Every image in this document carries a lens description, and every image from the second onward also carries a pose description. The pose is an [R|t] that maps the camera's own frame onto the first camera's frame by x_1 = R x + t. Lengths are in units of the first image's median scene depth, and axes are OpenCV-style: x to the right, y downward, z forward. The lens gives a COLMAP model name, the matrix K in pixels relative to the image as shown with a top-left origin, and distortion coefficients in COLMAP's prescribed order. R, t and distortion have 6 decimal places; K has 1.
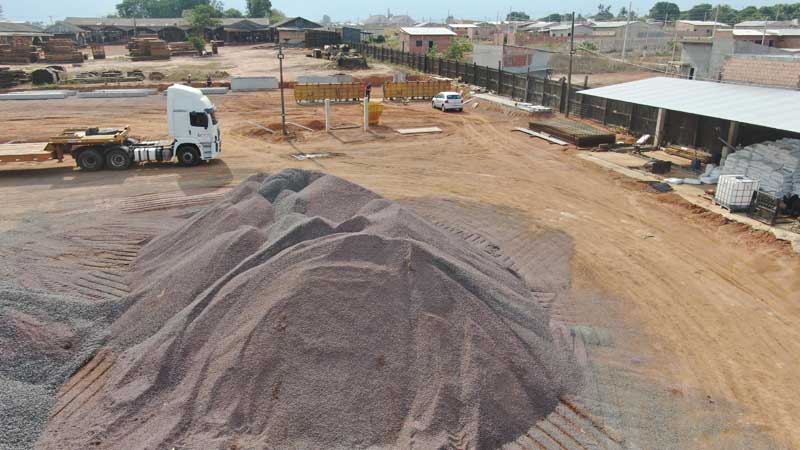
lens RADIAL K [[582.4, 0, 398.0], [0, 582.4, 226.9], [0, 0, 1]] dist [-0.018994, 0.008348]
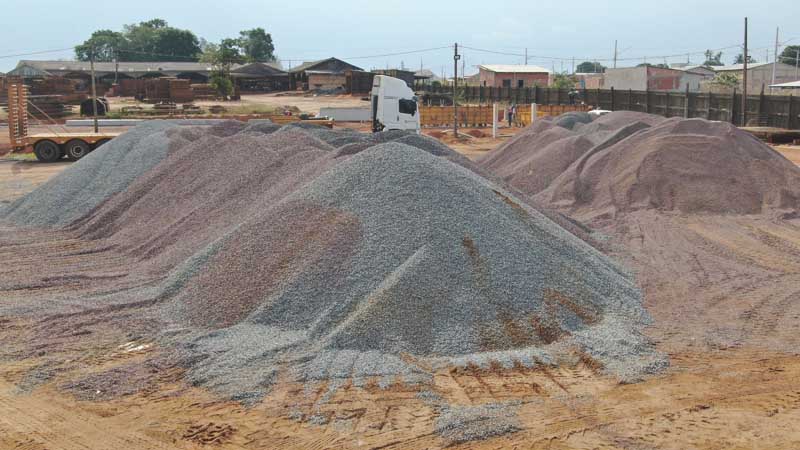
lens RADIAL K [[865.6, 0, 400.6], [0, 865.6, 223.8], [0, 0, 1]] dist [0.008551, 0.000000]
pose [[0.999952, -0.000643, -0.009759, -0.199689], [-0.001080, 0.984474, -0.175527, 0.169131], [0.009720, 0.175529, 0.984426, -0.275831]]
